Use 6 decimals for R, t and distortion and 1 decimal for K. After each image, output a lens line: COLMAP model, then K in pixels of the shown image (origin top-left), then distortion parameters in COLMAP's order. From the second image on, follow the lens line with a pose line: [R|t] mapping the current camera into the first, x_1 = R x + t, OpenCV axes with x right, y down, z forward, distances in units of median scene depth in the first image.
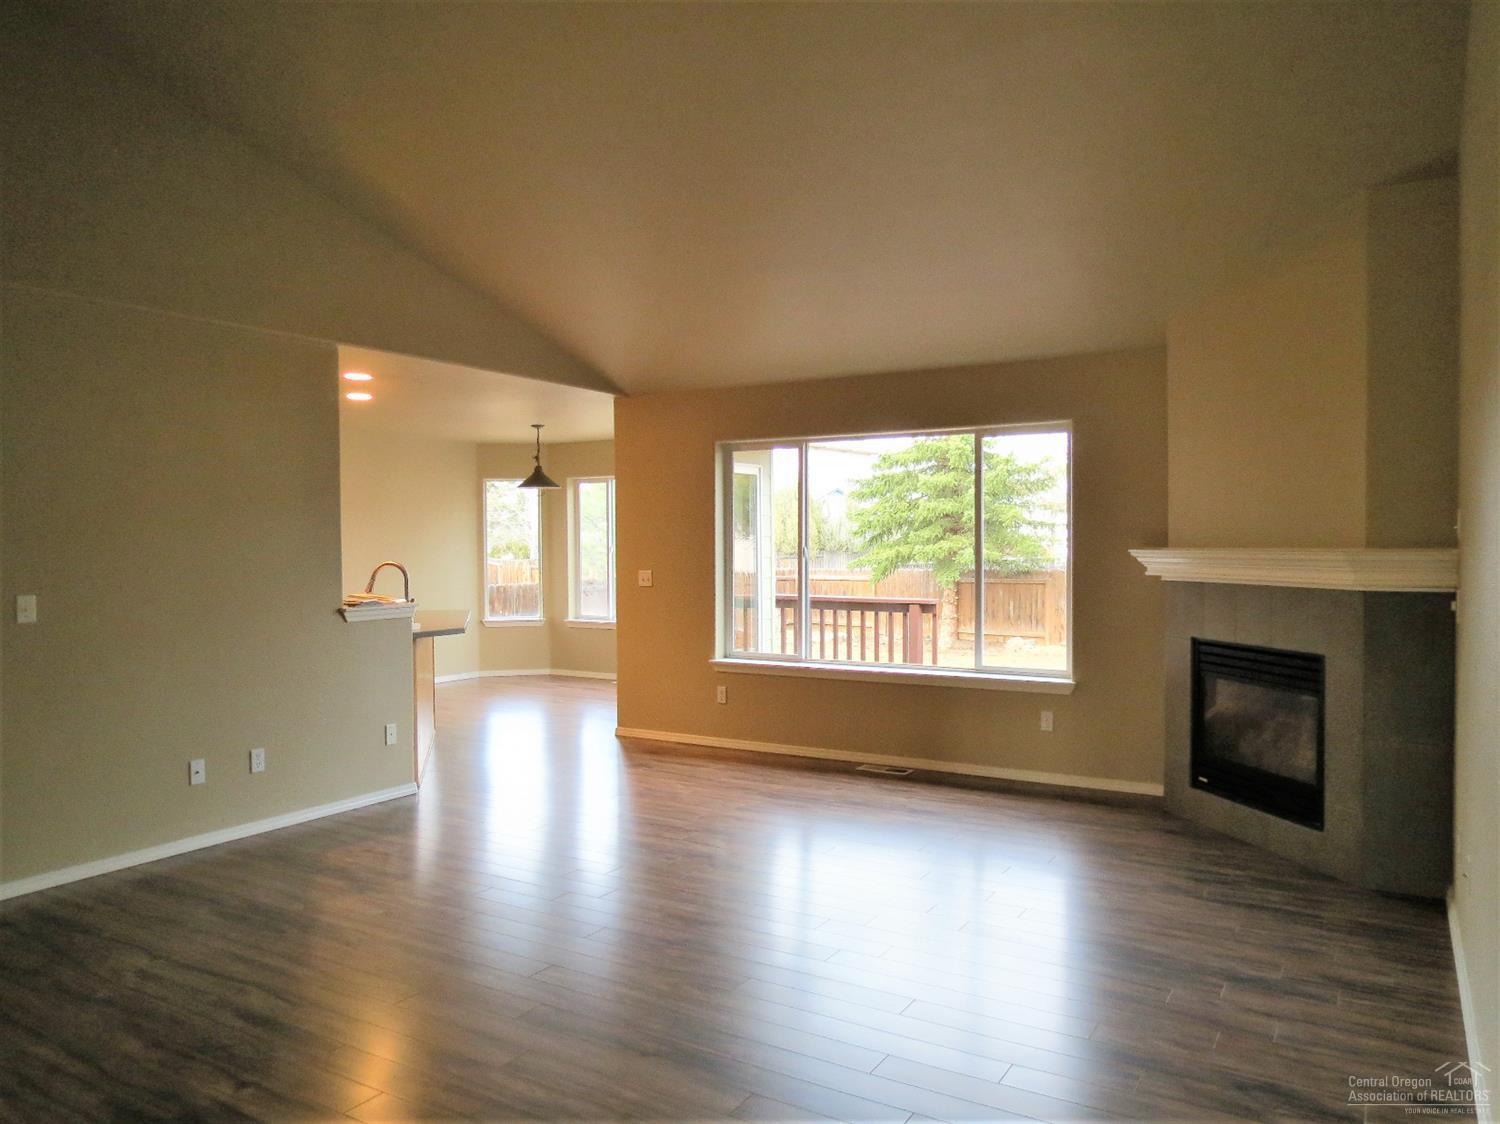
lens RADIAL K [[1070.2, 0, 750.0], [0, 1070.2, 562.0], [0, 0, 1]] dist [-0.043120, 0.004021]
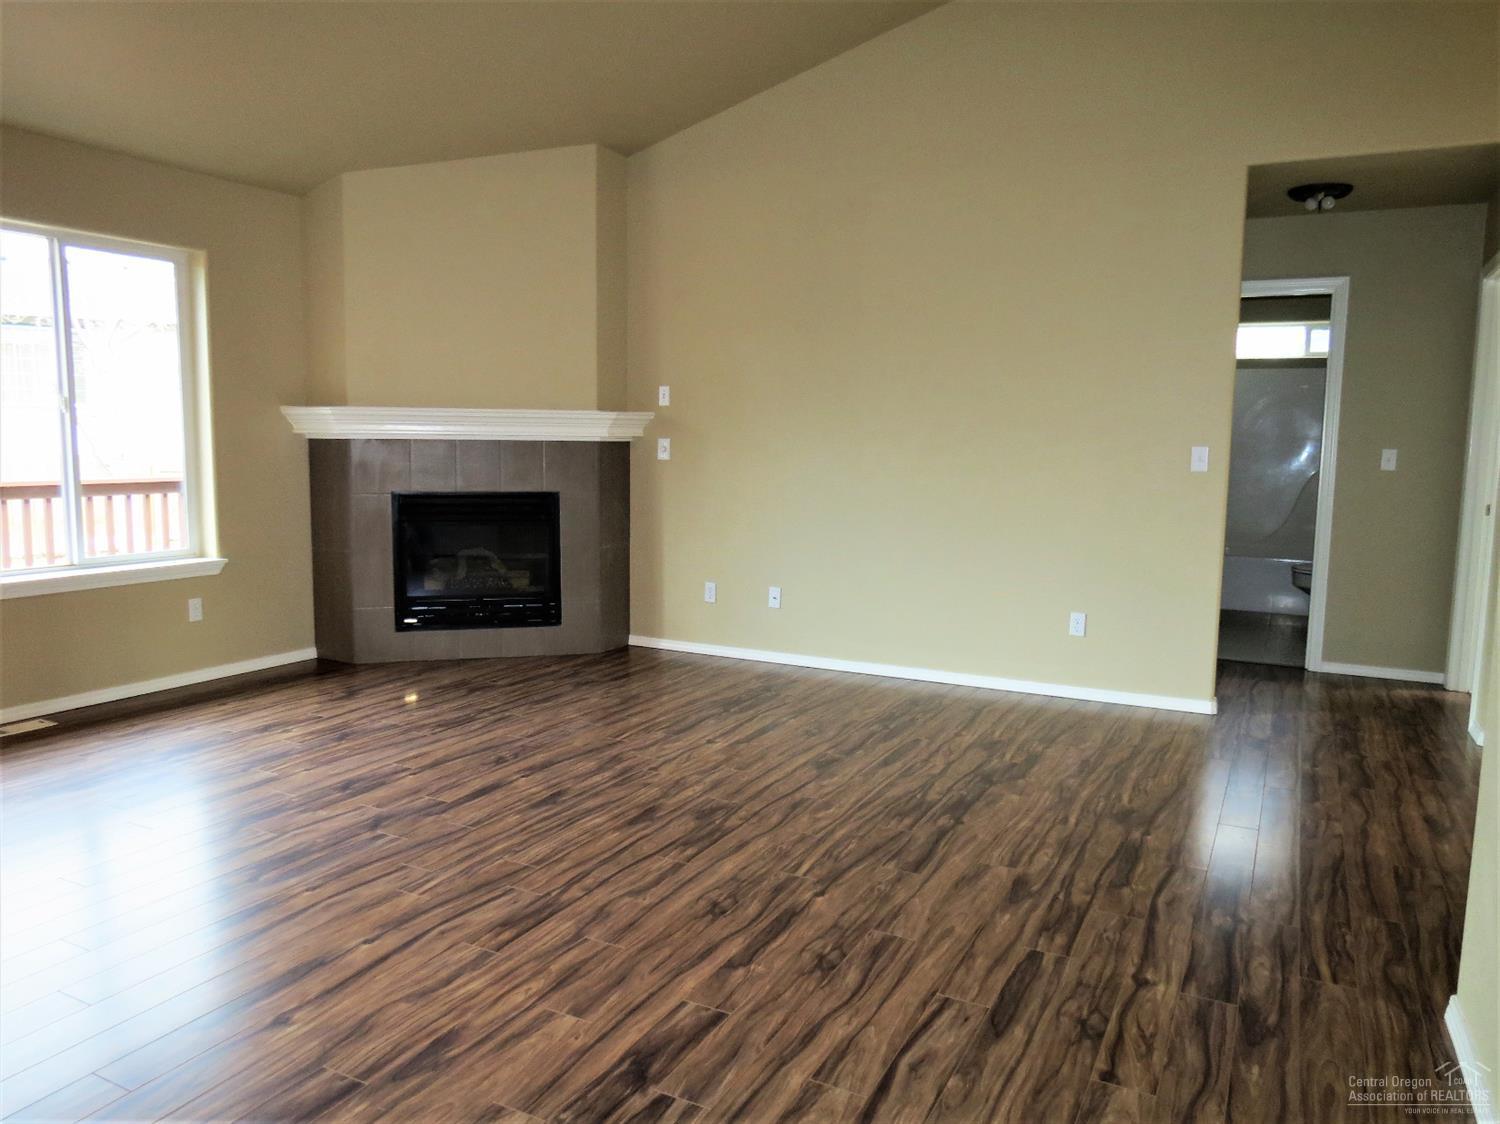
lens RADIAL K [[1070.2, 0, 750.0], [0, 1070.2, 562.0], [0, 0, 1]] dist [-0.043120, 0.004021]
pose [[-0.068962, -0.115876, 0.990867, -0.807122], [0.000885, 0.993224, 0.116214, 0.019925], [-0.997619, 0.008892, -0.068392, 0.854138]]
